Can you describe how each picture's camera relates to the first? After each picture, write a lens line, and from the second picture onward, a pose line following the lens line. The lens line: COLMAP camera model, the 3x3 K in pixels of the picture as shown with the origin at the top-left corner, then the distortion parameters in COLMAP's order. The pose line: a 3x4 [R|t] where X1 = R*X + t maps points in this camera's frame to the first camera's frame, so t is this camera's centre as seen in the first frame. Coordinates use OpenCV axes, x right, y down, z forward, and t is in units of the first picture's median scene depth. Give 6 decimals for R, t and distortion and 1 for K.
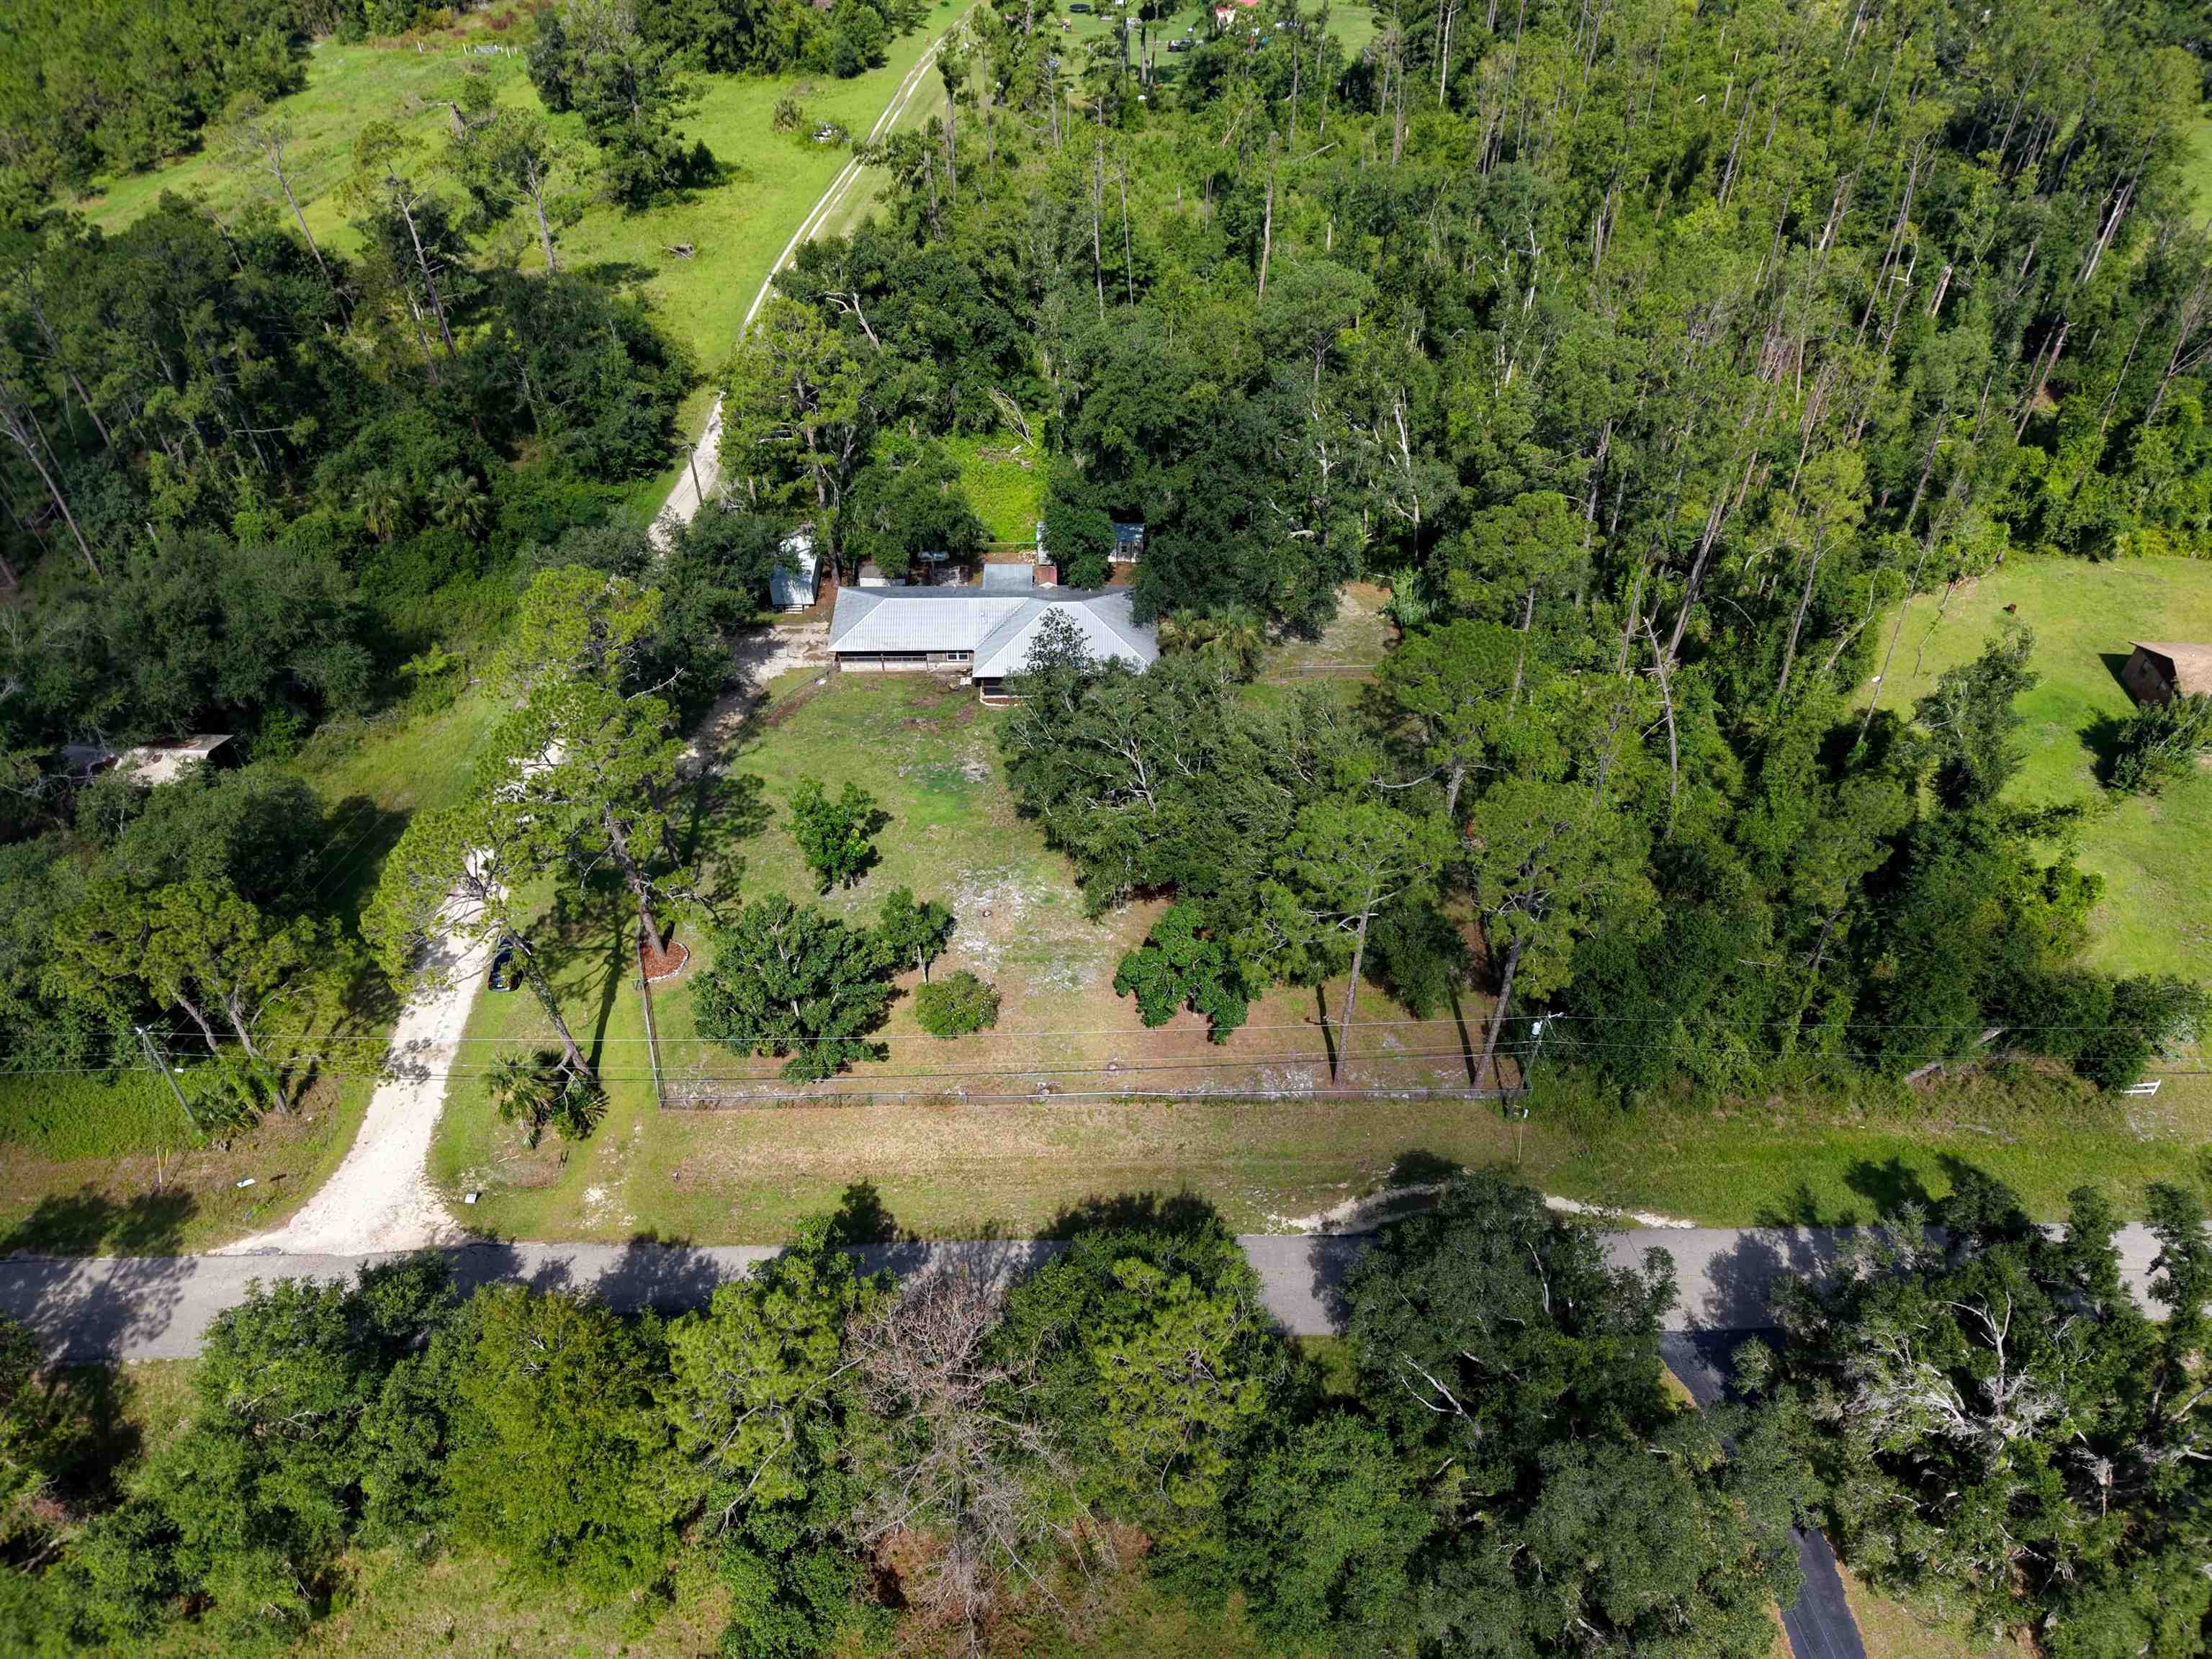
lens RADIAL K [[1476.1, 0, 1101.4], [0, 1476.1, 830.3], [0, 0, 1]] dist [0.019826, -0.016948]
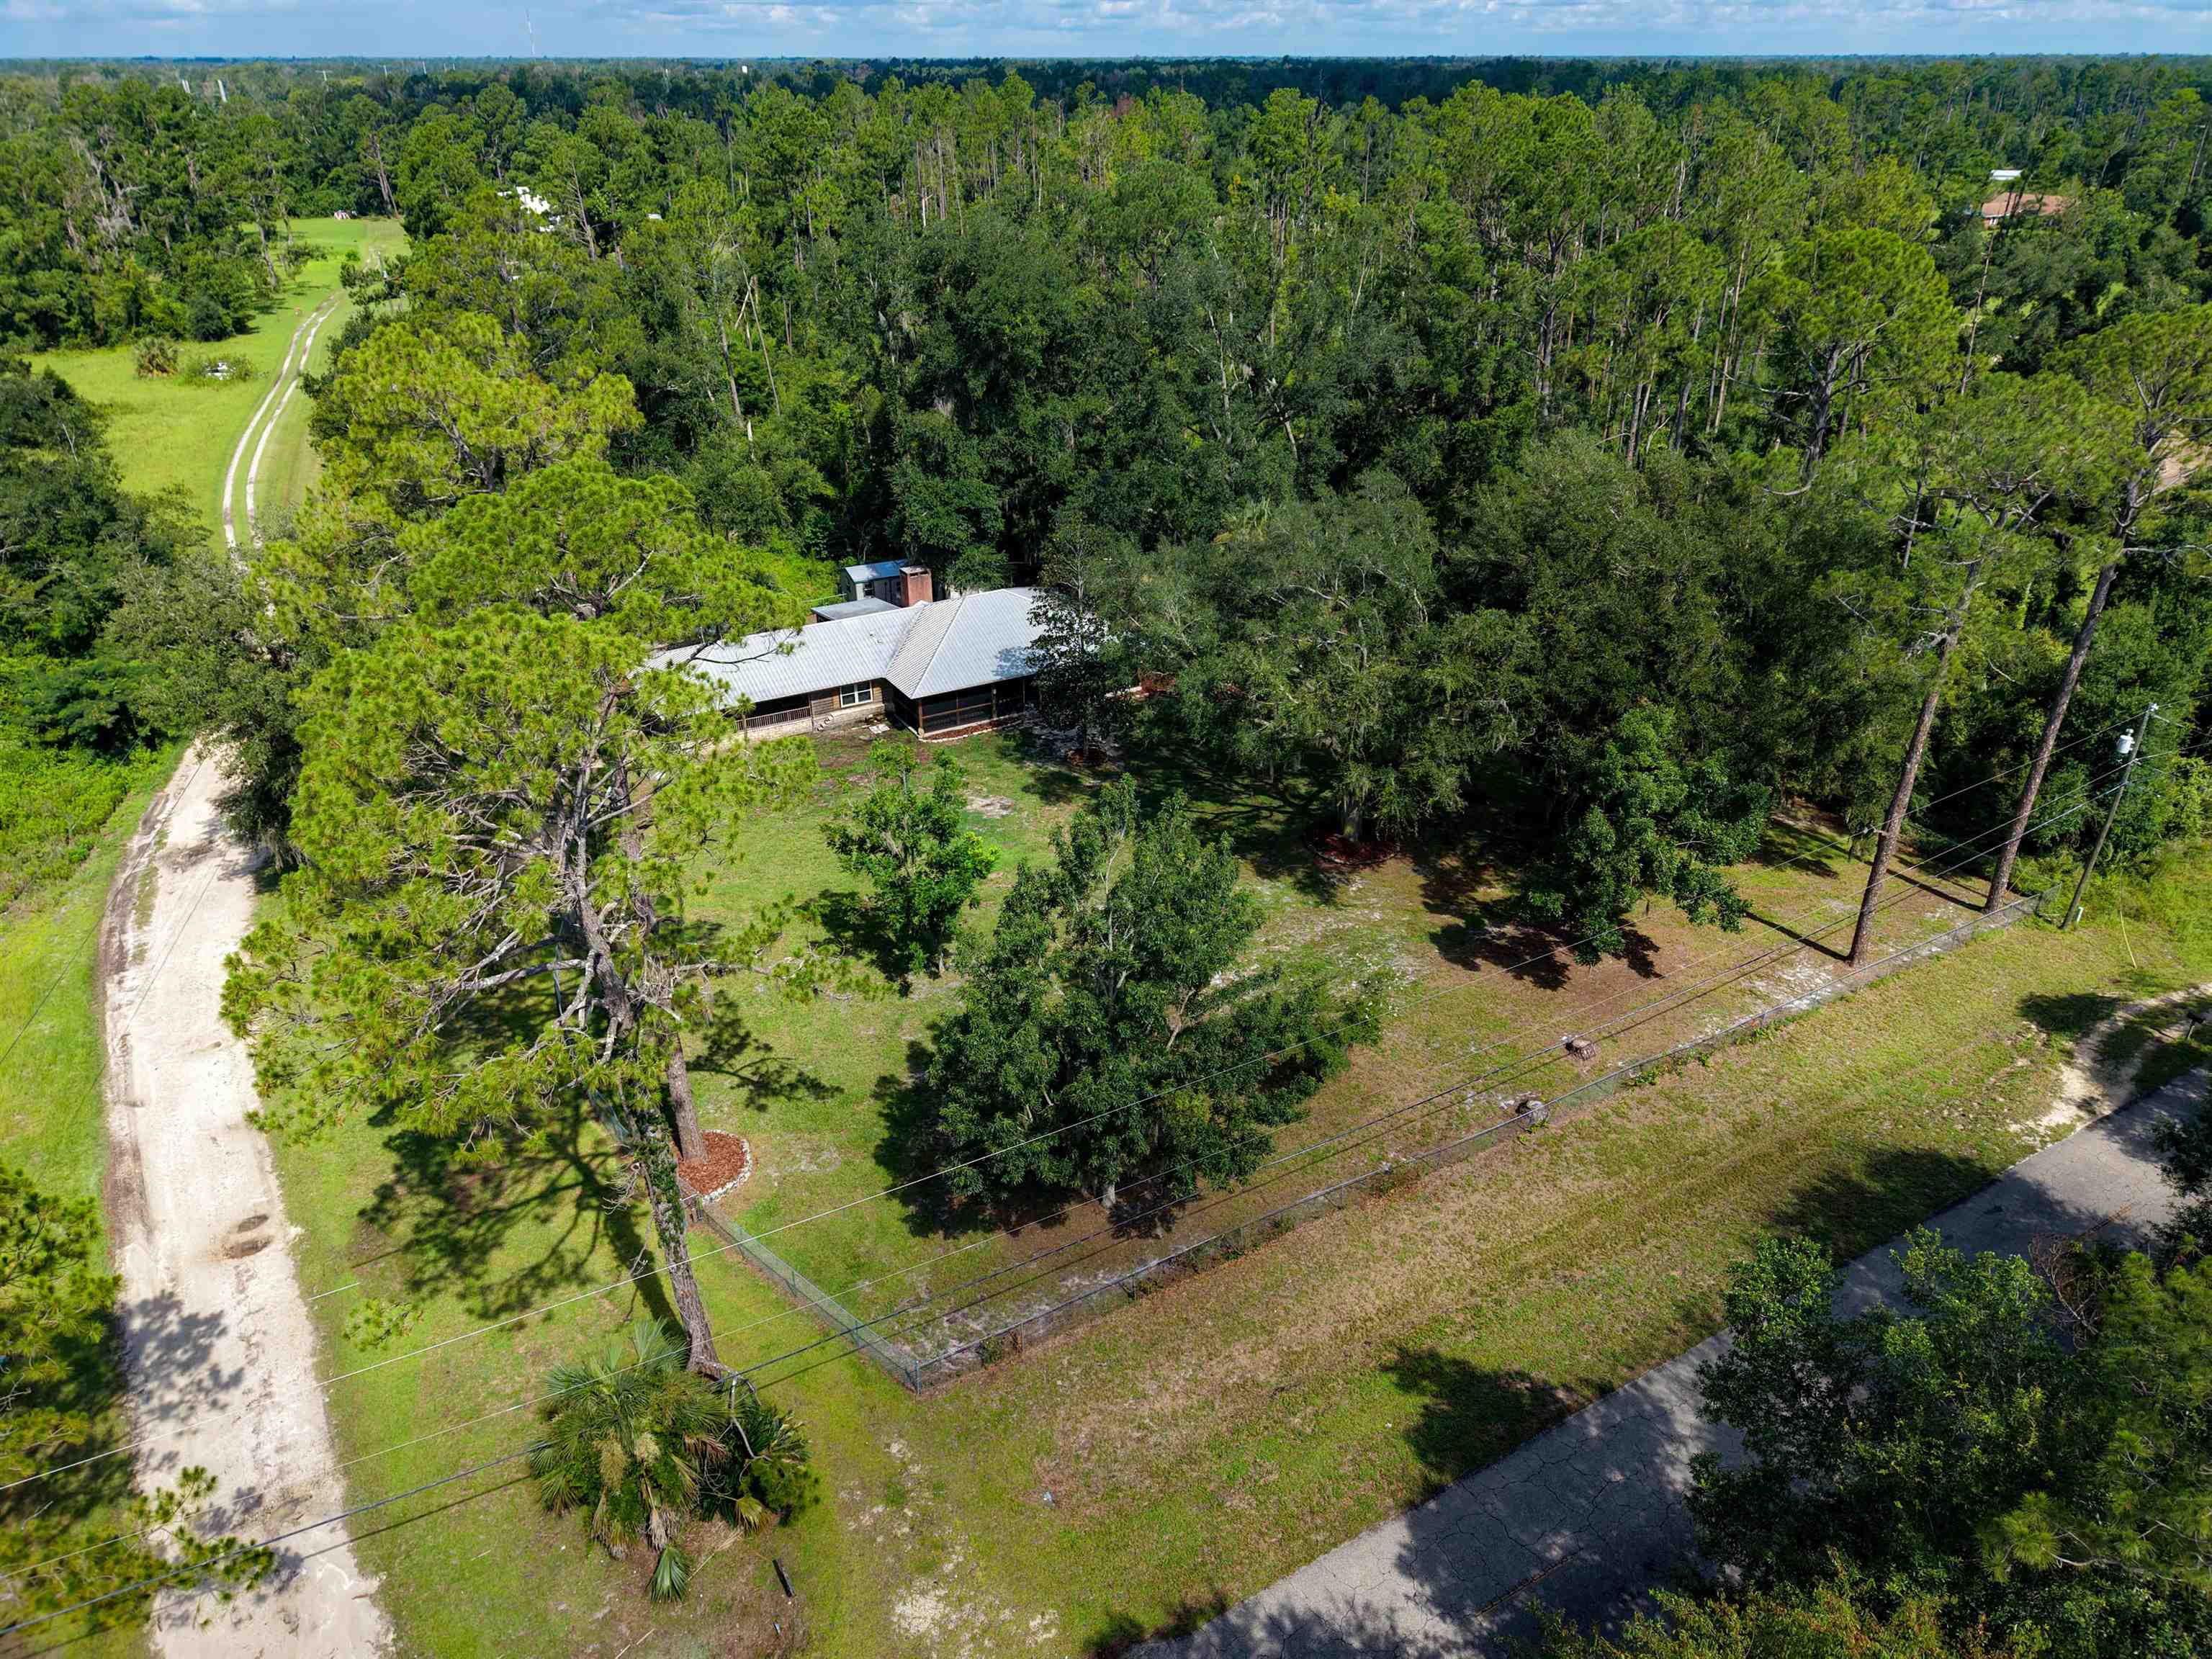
lens RADIAL K [[1476.1, 0, 1101.4], [0, 1476.1, 830.3], [0, 0, 1]] dist [0.019826, -0.016948]
pose [[0.875784, -0.222384, 0.428425, -0.315320], [0.335178, 0.918859, -0.208214, 0.113907], [-0.347359, 0.325949, 0.879261, 0.418335]]
